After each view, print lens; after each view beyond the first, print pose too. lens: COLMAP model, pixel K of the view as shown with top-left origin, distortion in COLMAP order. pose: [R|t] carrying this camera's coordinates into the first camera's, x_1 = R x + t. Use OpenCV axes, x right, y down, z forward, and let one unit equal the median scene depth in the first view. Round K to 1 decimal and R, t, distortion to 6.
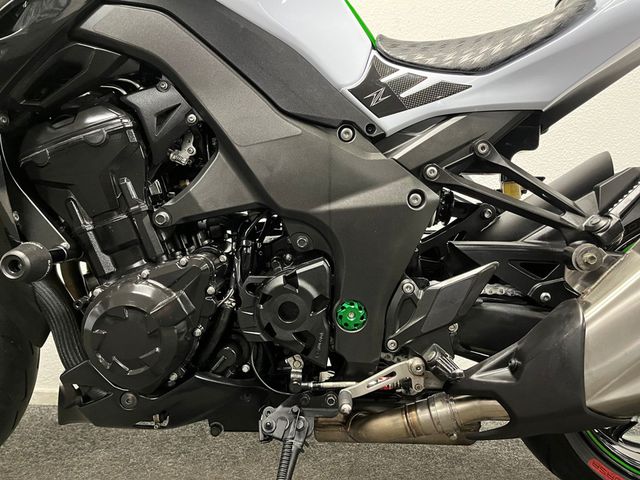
lens RADIAL K [[473.6, 0, 320.0], [0, 473.6, 240.0], [0, 0, 1]] dist [0.006870, -0.000442]
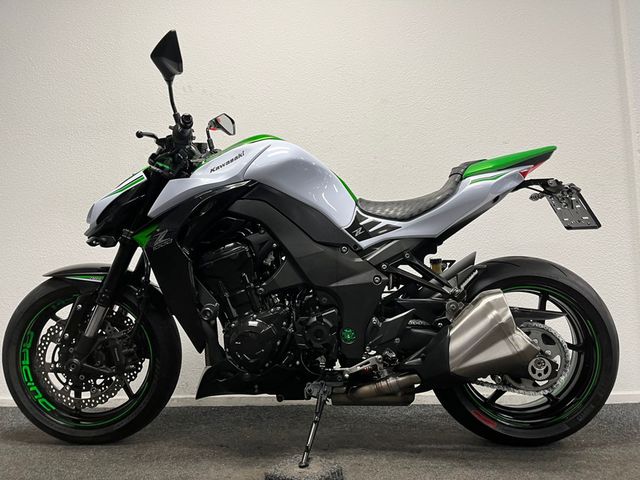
lens RADIAL K [[473.6, 0, 320.0], [0, 473.6, 240.0], [0, 0, 1]] dist [0.006870, -0.000442]
pose [[0.999874, -0.015759, -0.002127, -0.049398], [0.015479, 0.995167, -0.096973, -0.061414], [0.003645, 0.096927, 0.995285, -1.149380]]
